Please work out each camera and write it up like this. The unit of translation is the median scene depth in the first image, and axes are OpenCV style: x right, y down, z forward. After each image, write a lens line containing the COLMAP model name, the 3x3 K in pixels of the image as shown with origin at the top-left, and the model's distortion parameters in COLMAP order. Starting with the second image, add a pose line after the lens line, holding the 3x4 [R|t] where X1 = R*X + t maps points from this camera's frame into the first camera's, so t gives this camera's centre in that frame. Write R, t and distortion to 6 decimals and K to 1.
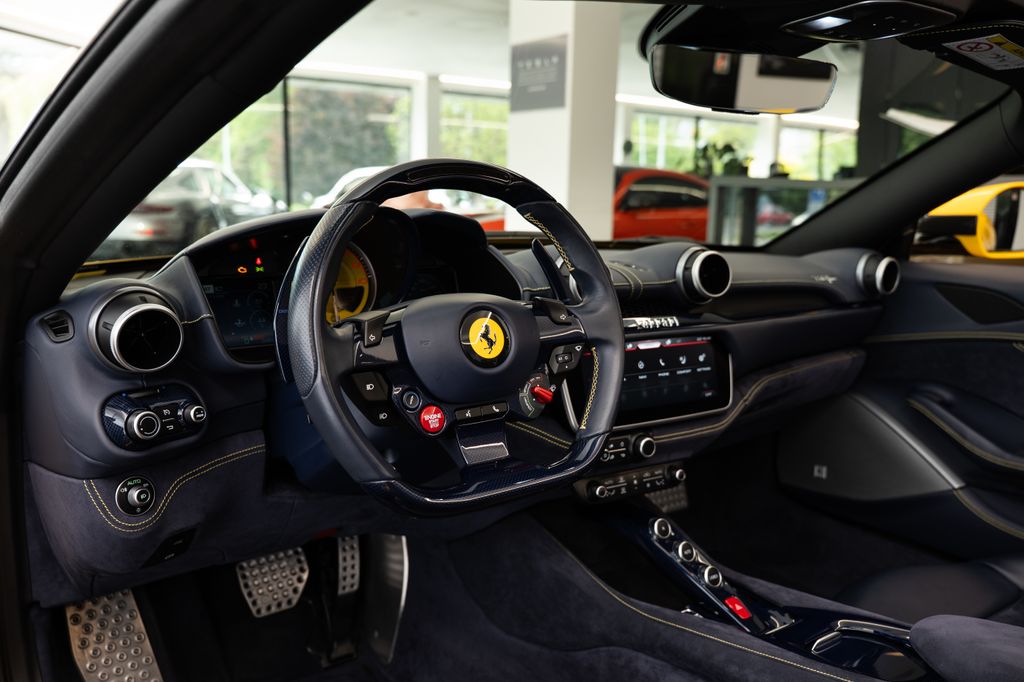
lens RADIAL K [[798.2, 0, 512.1], [0, 798.2, 341.2], [0, 0, 1]] dist [0.002819, 0.000443]
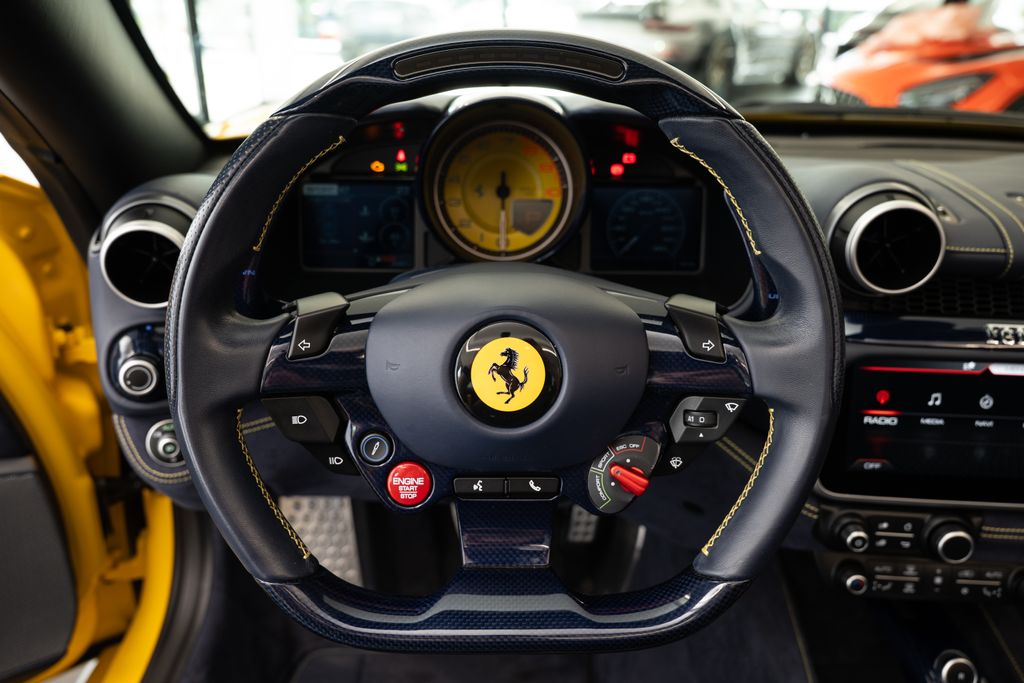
lens RADIAL K [[807.9, 0, 511.6], [0, 807.9, 341.1], [0, 0, 1]] dist [0.009886, -0.002456]
pose [[0.825492, 0.220586, -0.519524, 0.232994], [-0.111180, 0.965982, 0.233491, -0.143012], [0.553355, -0.134984, 0.821935, 0.489875]]
